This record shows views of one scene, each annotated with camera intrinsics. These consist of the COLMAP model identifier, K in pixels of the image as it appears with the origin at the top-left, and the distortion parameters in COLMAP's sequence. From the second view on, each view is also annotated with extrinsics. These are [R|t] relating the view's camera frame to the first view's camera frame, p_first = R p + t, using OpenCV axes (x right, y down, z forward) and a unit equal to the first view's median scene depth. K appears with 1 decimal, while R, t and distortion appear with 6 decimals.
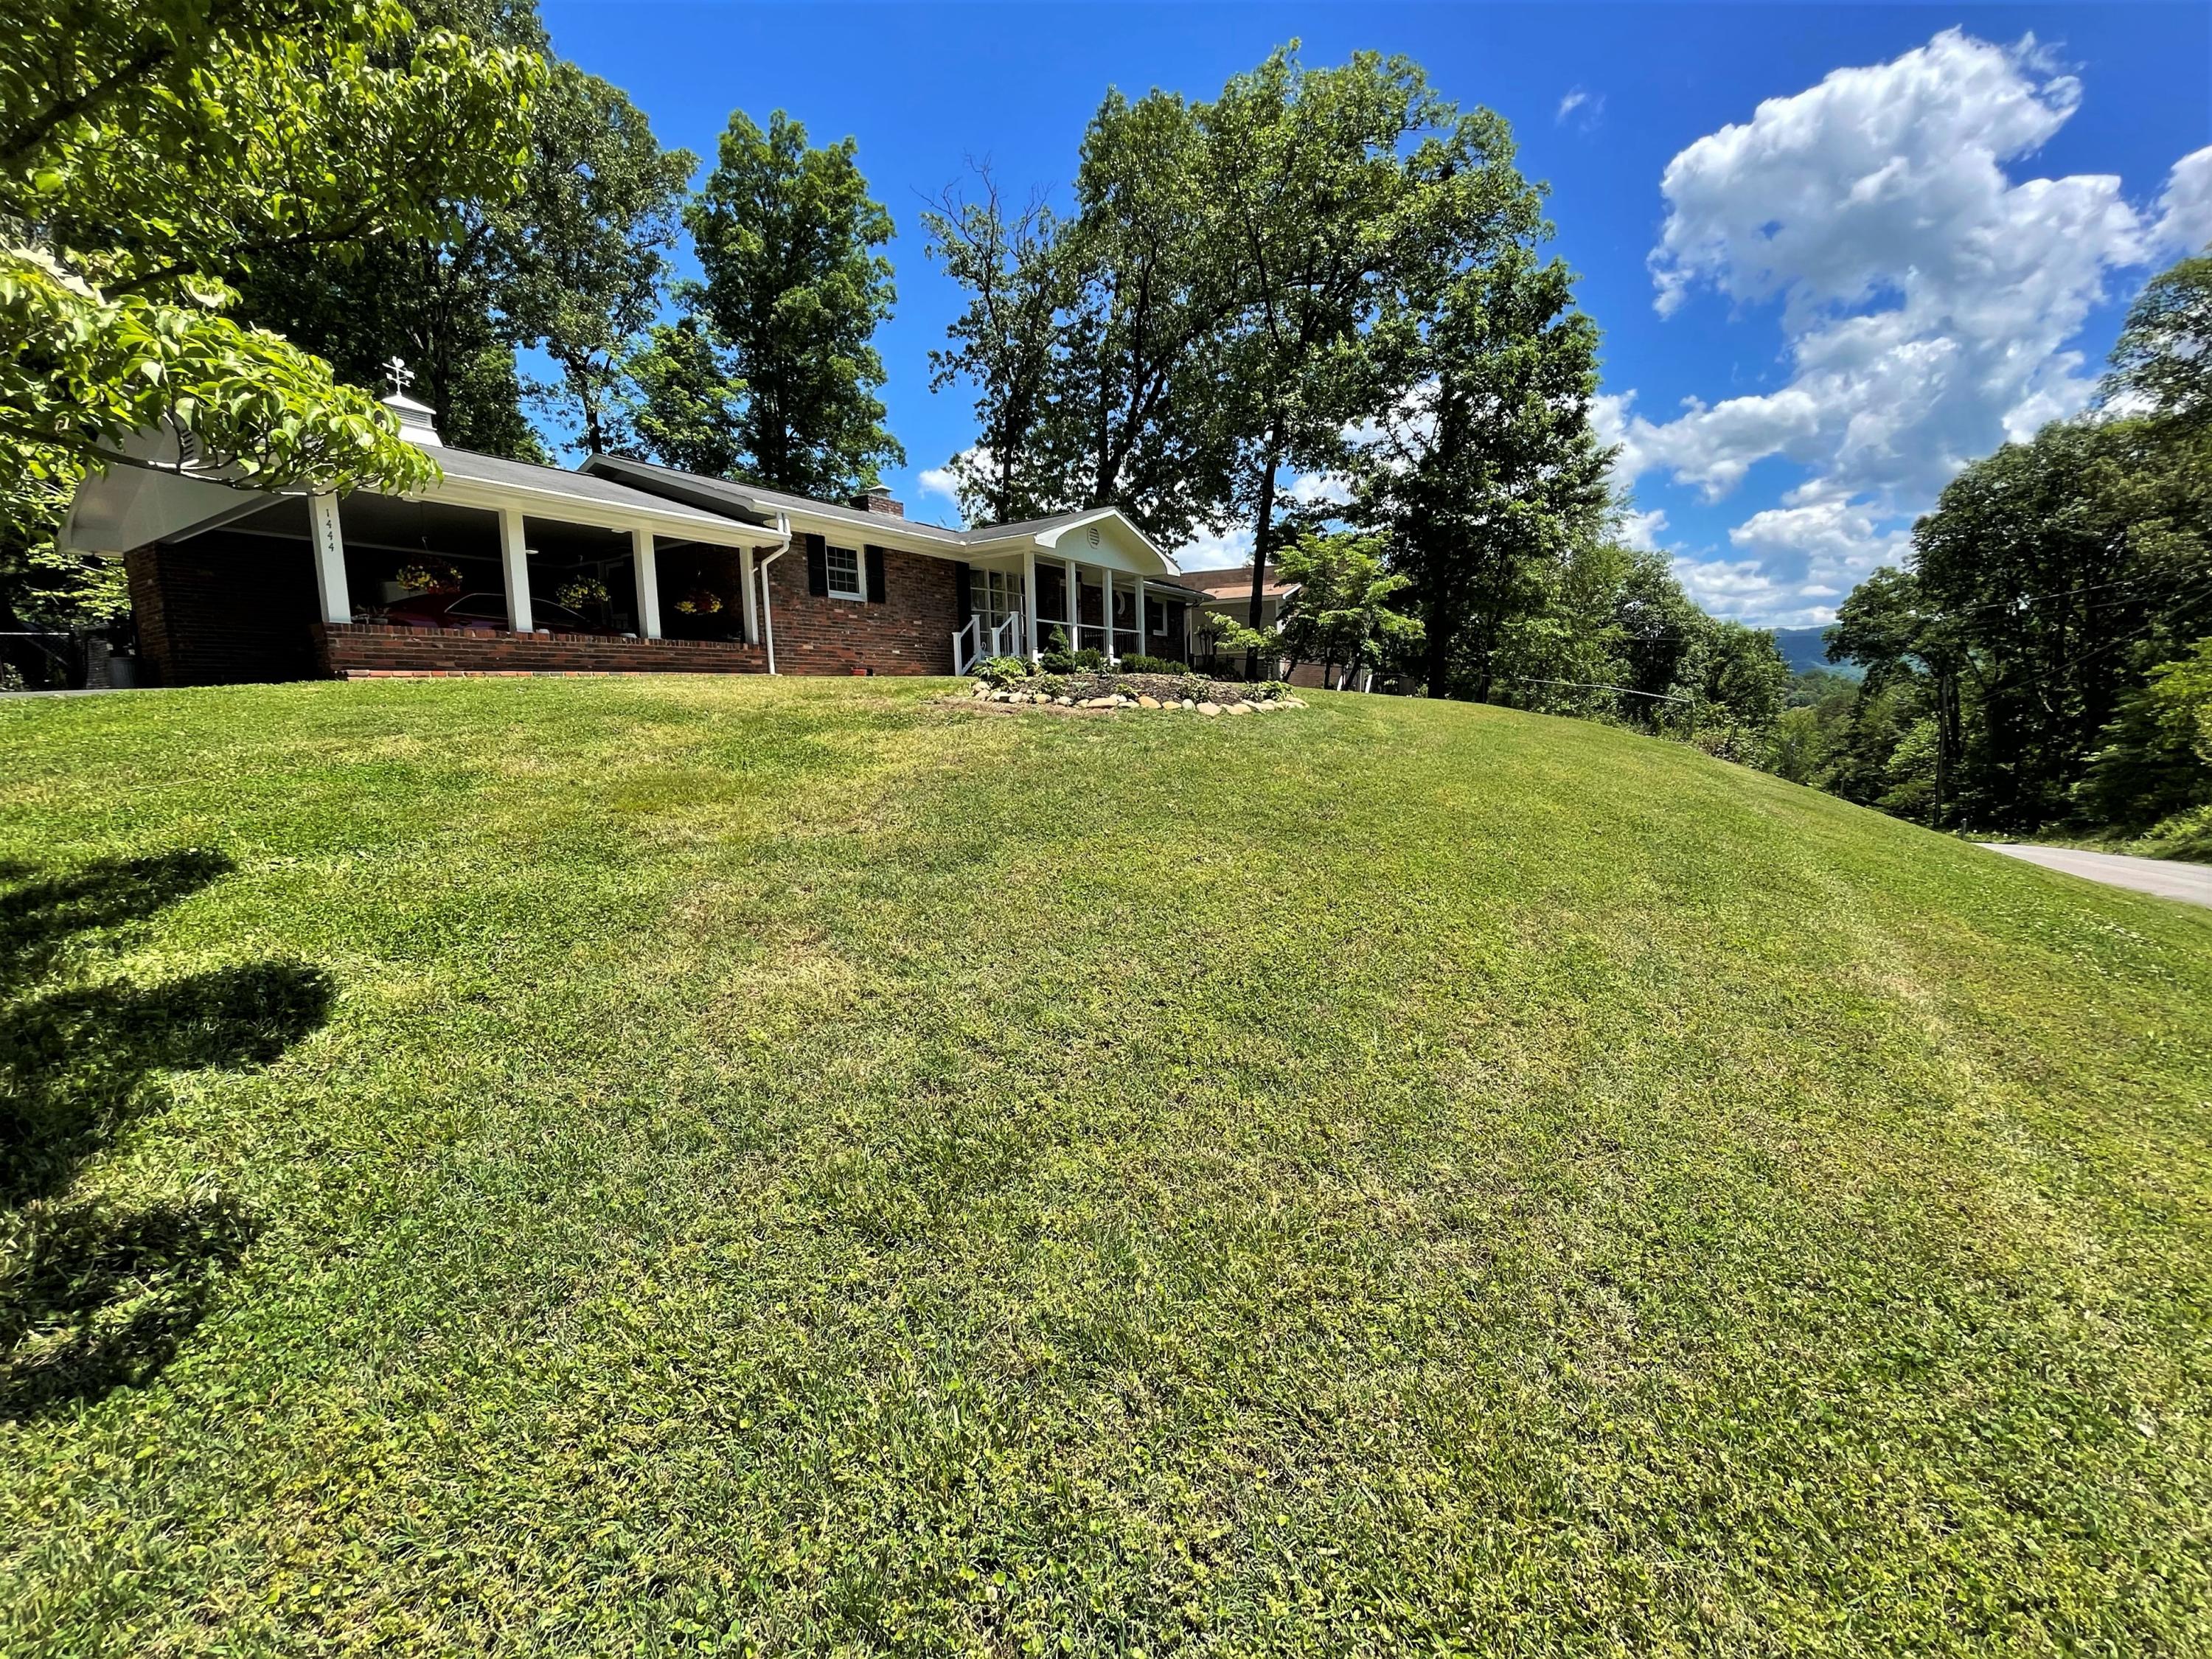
lens RADIAL K [[916.3, 0, 1106.0], [0, 916.3, 829.5], [0, 0, 1]] dist [-0.001677, -0.000114]
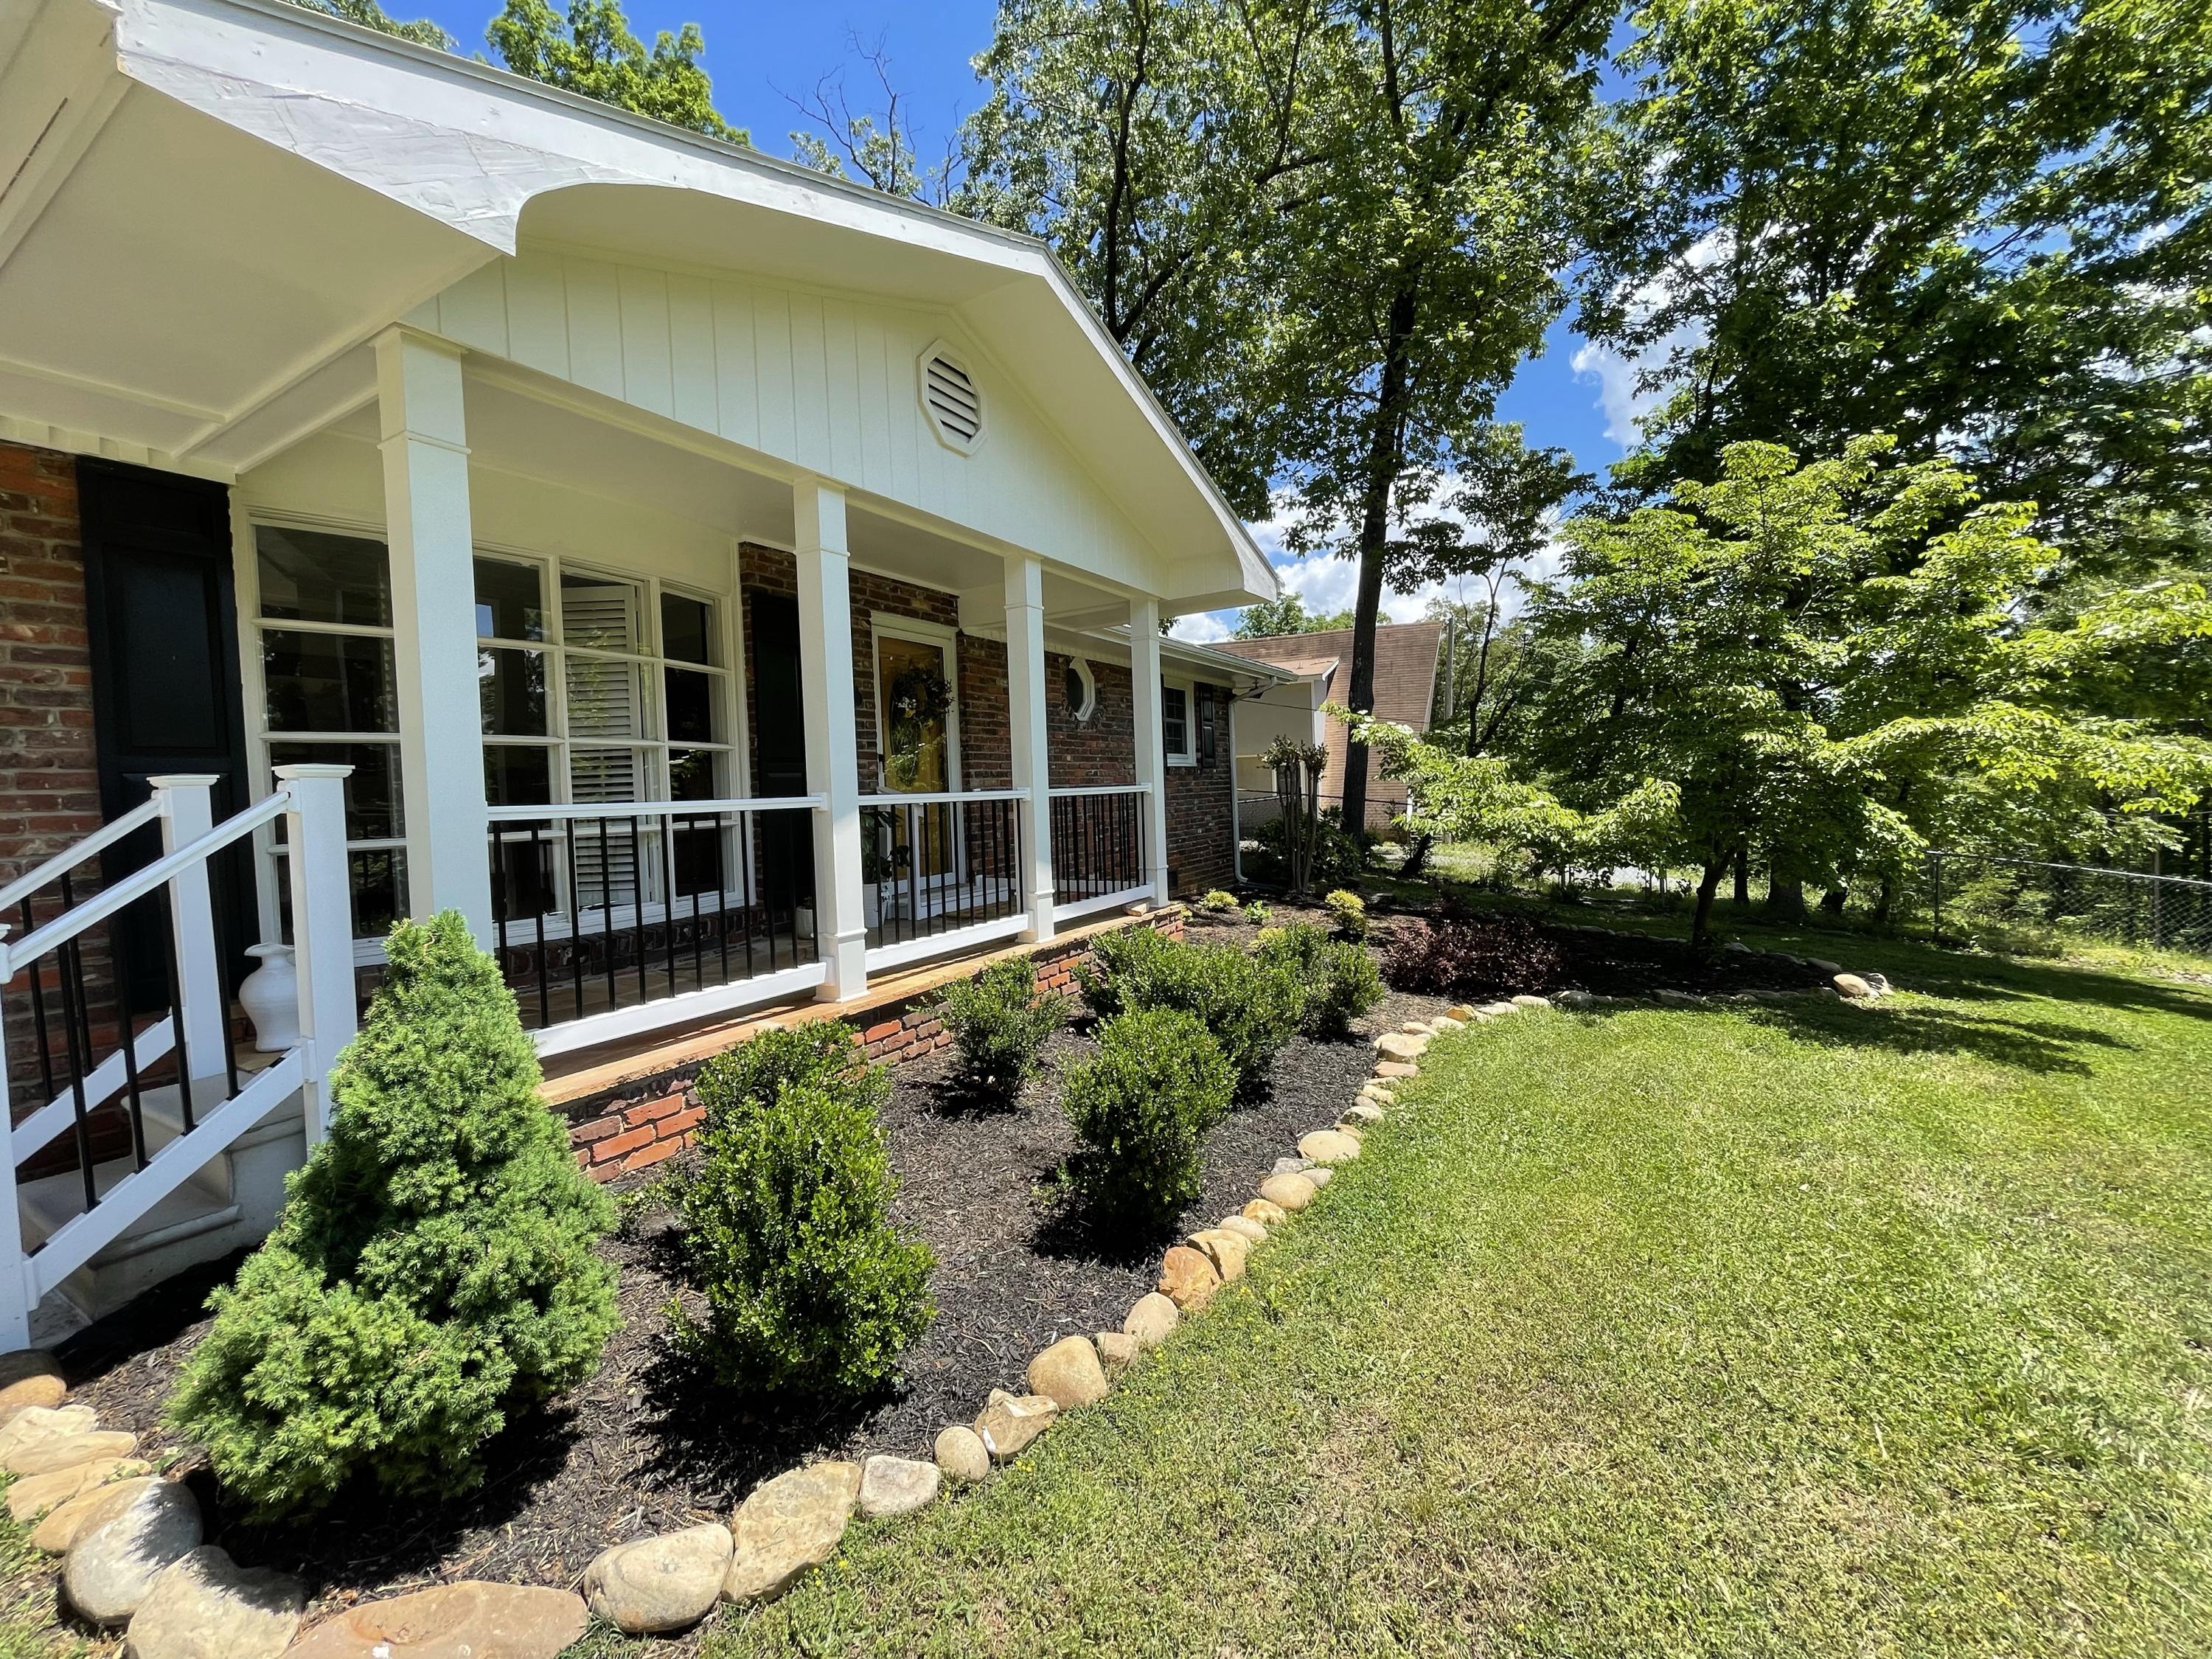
lens RADIAL K [[897.4, 0, 1112.9], [0, 897.4, 827.4], [0, 0, 1]] dist [-0.001856, 0.000300]
pose [[0.999148, -0.009002, 0.040287, 0.008076], [0.012381, 0.996352, -0.084434, -0.101306], [-0.039380, 0.084861, 0.995614, 0.405374]]
